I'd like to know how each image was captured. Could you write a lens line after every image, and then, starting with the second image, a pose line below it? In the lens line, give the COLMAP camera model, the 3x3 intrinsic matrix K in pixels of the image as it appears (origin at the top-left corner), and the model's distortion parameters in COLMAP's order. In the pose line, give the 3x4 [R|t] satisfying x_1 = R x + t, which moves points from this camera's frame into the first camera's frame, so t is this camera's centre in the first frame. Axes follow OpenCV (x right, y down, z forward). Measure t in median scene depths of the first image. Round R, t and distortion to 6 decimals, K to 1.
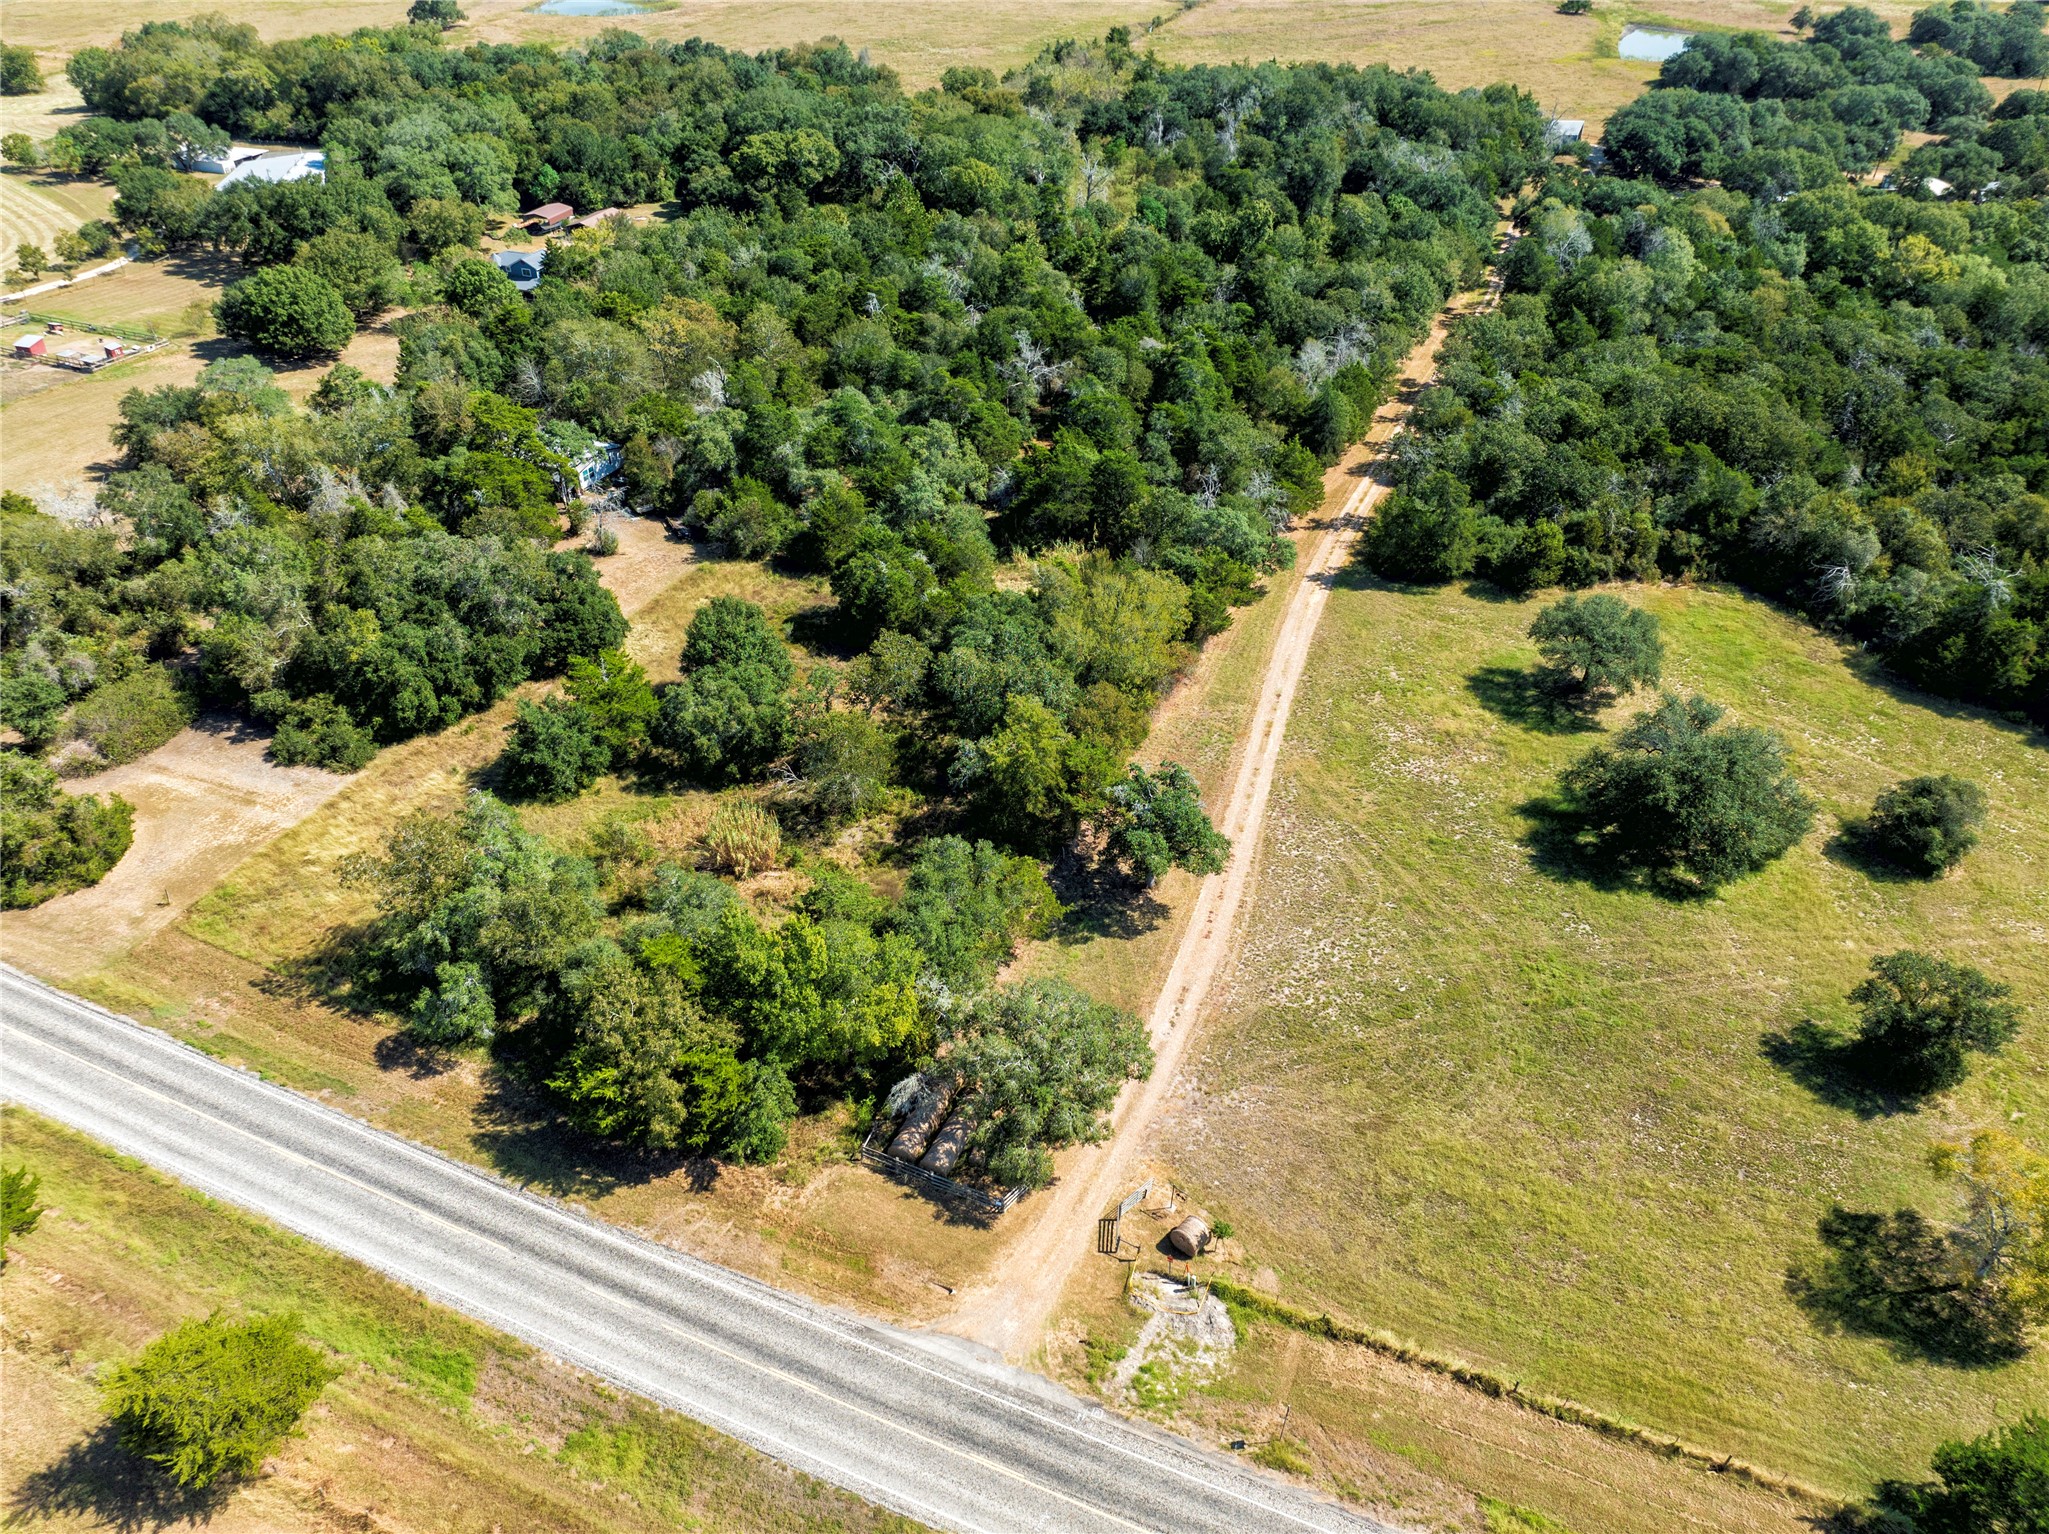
lens RADIAL K [[1435.9, 0, 1029.2], [0, 1435.9, 769.3], [0, 0, 1]] dist [-0.052767, 0.022289]
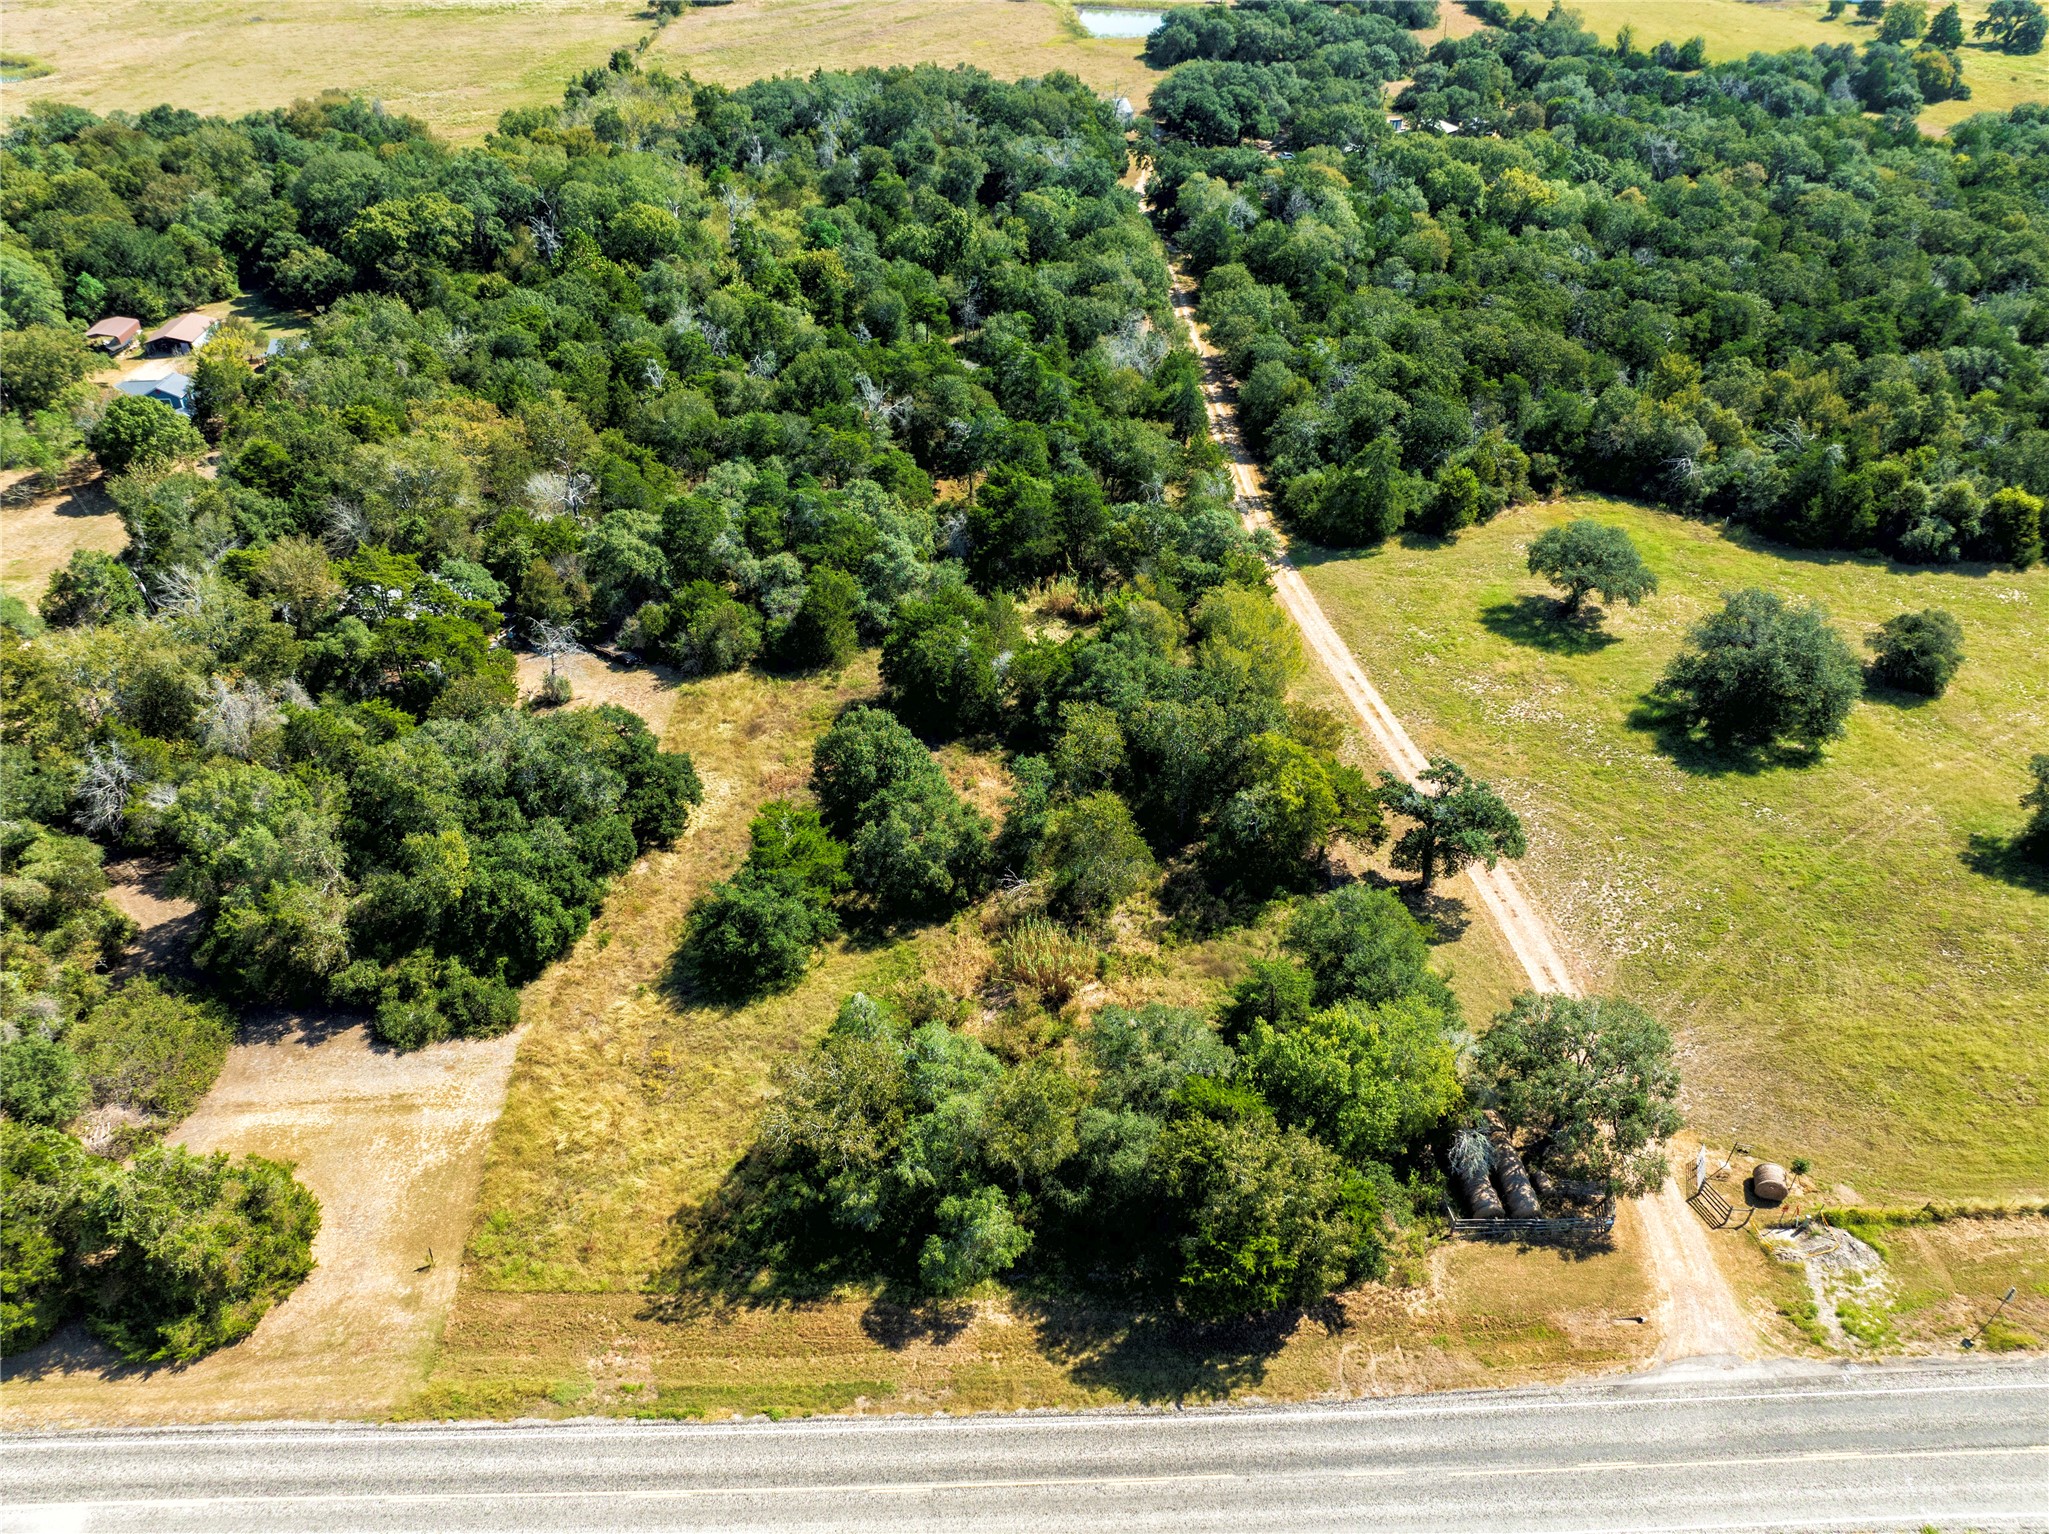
lens RADIAL K [[1435.9, 0, 1027.2], [0, 1435.9, 767.2], [0, 0, 1]] dist [-0.052767, 0.022289]
pose [[0.904652, -0.251436, 0.344071, -0.454666], [0.252656, 0.966640, 0.042091, -0.102948], [-0.343176, 0.048854, 0.938000, 0.137112]]
